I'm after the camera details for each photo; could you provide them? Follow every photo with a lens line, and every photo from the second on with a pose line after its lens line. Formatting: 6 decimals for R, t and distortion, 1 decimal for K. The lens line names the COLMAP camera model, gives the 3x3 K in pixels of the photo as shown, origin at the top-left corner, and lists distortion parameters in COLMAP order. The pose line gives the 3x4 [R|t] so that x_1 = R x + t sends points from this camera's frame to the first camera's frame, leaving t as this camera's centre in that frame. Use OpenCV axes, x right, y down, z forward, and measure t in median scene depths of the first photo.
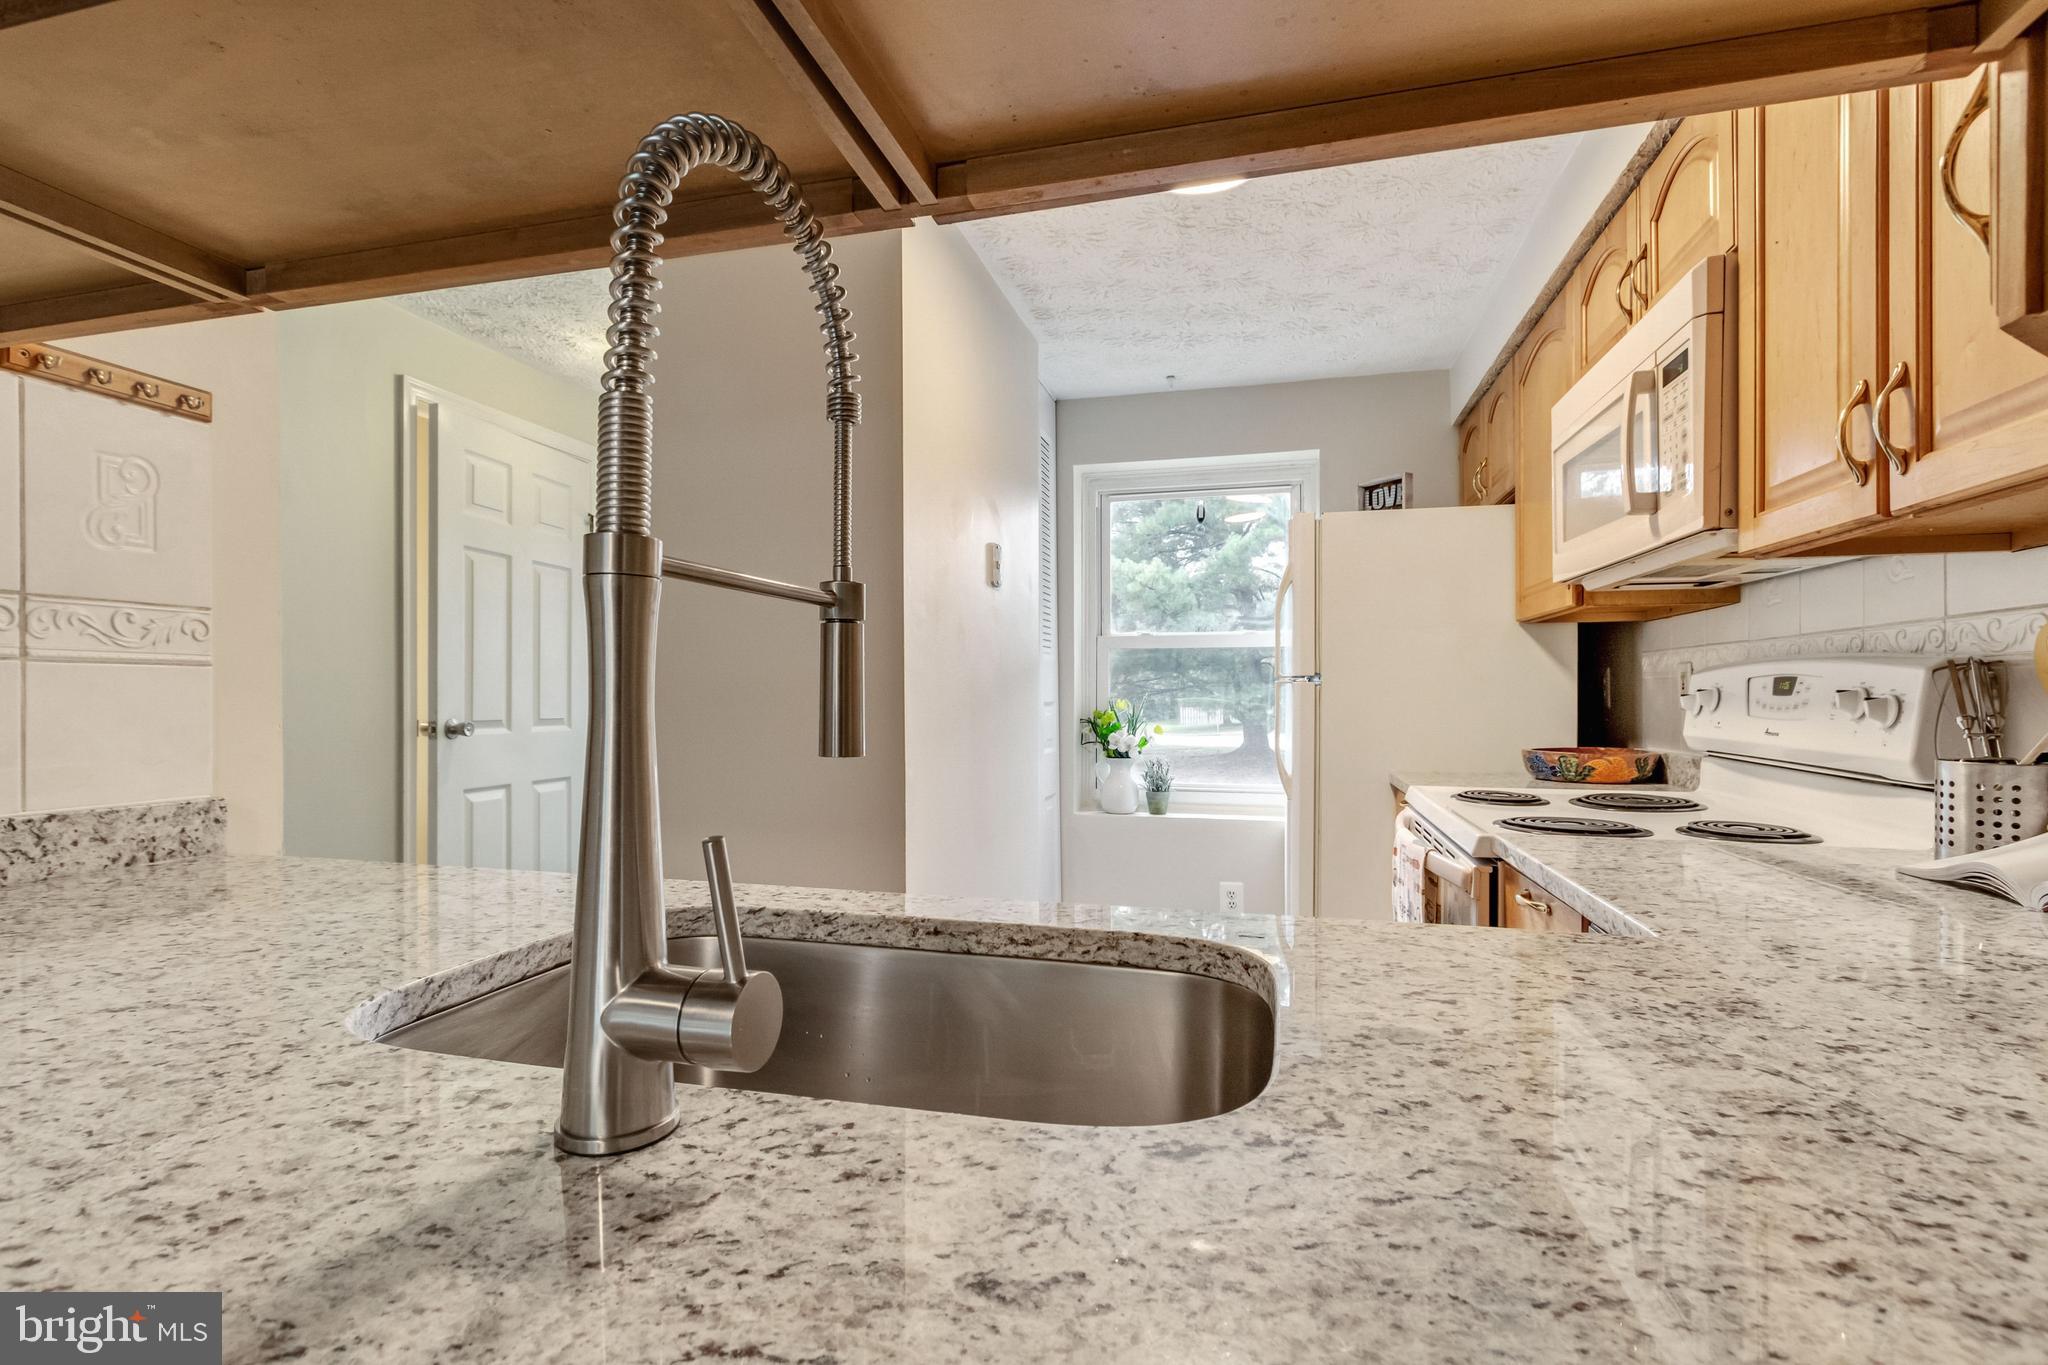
lens RADIAL K [[938.5, 0, 1004.6], [0, 938.5, 701.4], [0, 0, 1]] dist [0.007497, 0.000009]
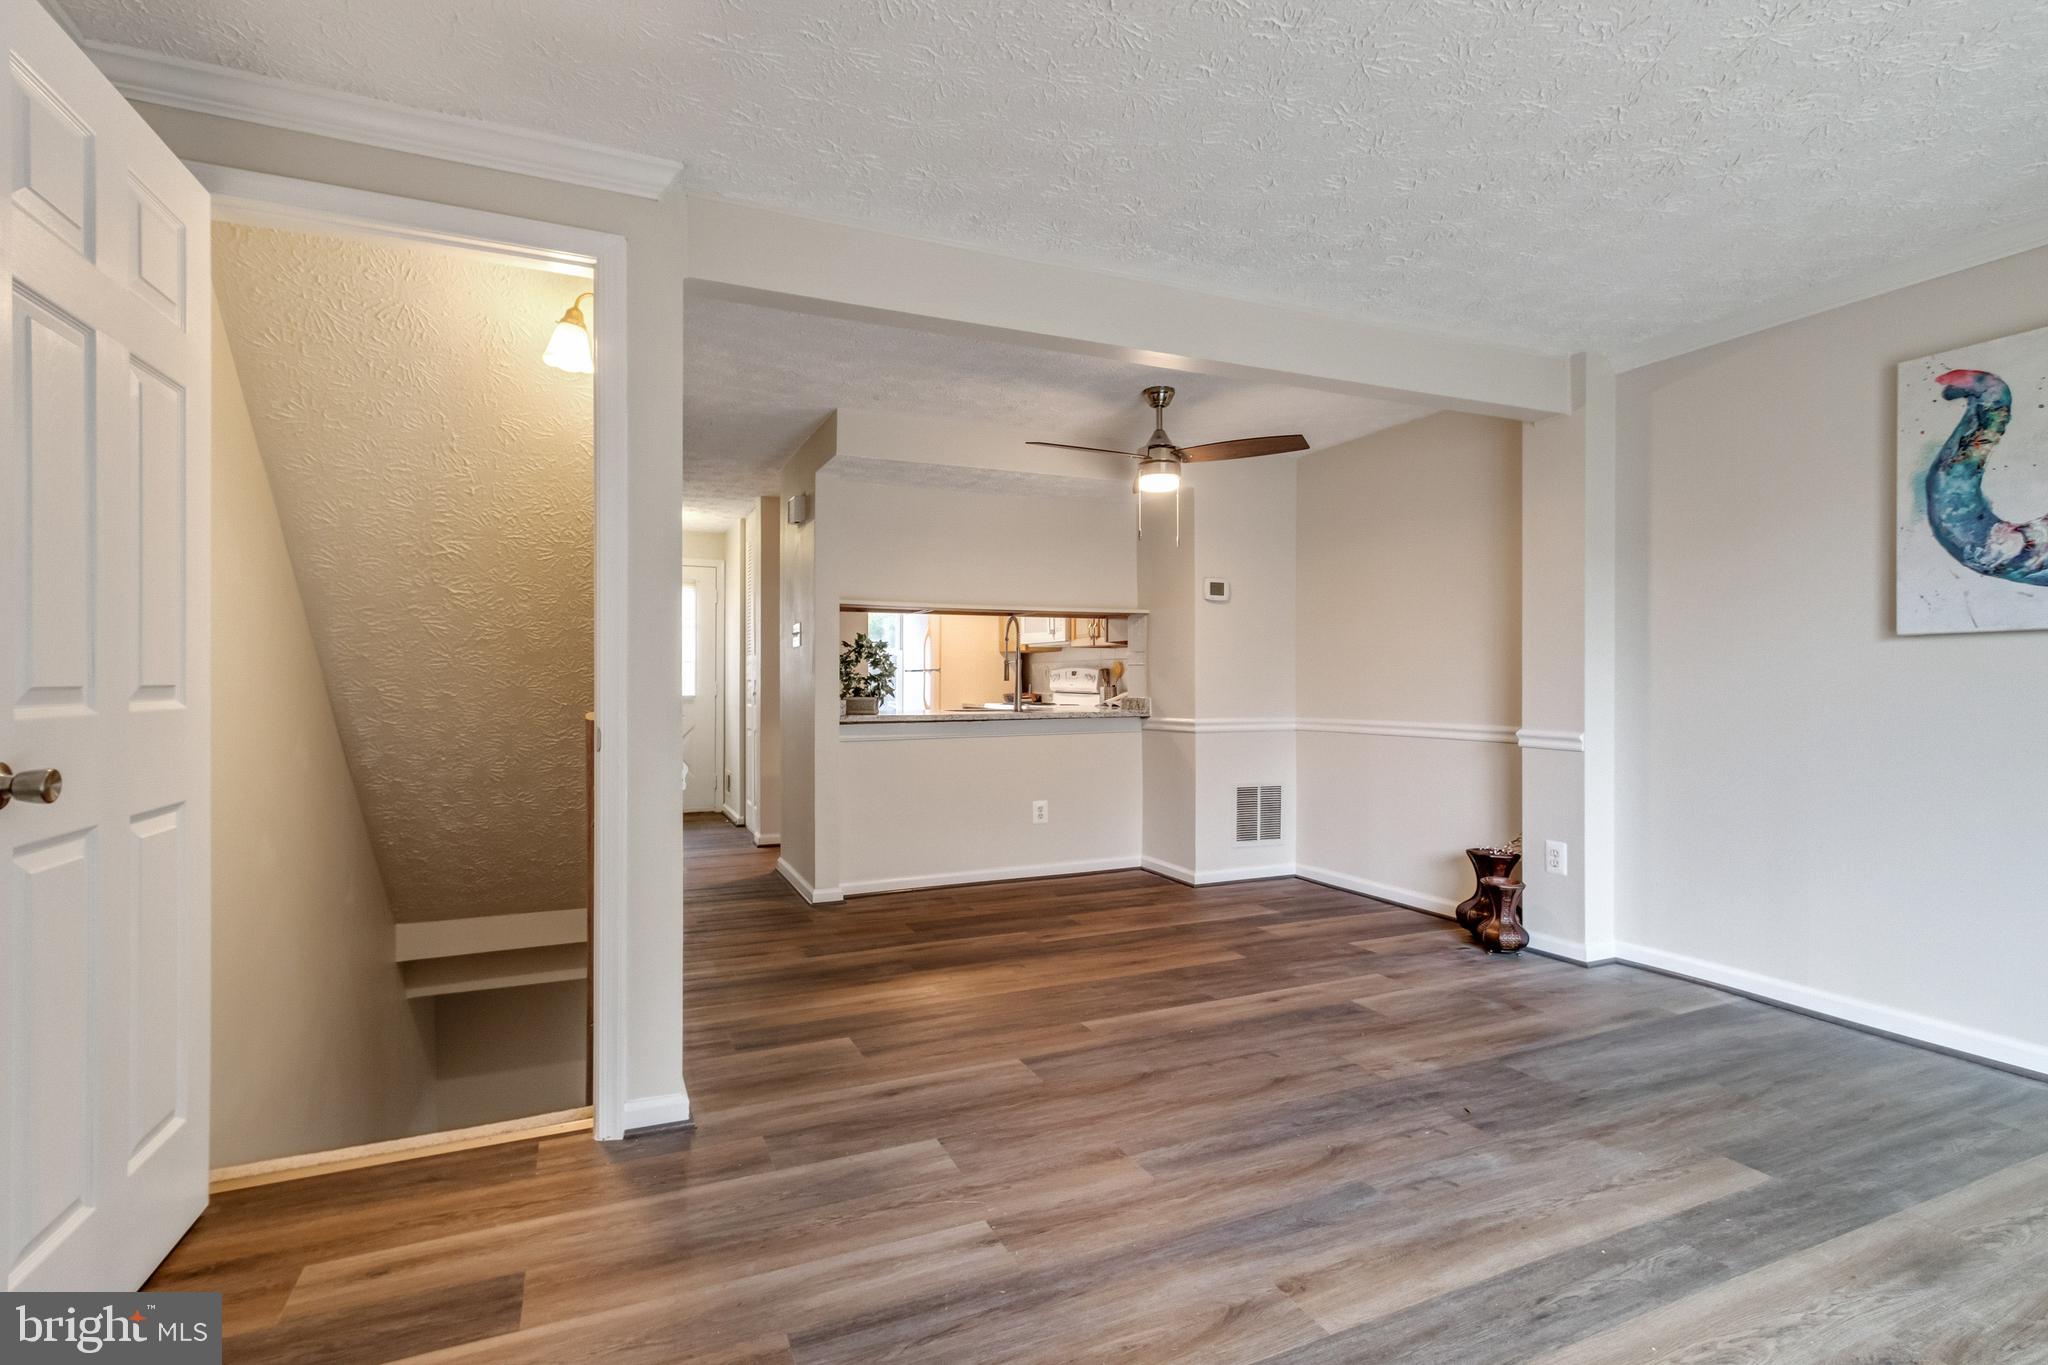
lens RADIAL K [[950.8, 0, 998.0], [0, 950.8, 680.9], [0, 0, 1]] dist [0.001857, -0.000053]
pose [[0.774644, -0.008311, 0.632342, -2.585645], [0.014396, 0.999886, -0.004494, 0.037352], [-0.632233, 0.012585, 0.774676, -2.532413]]
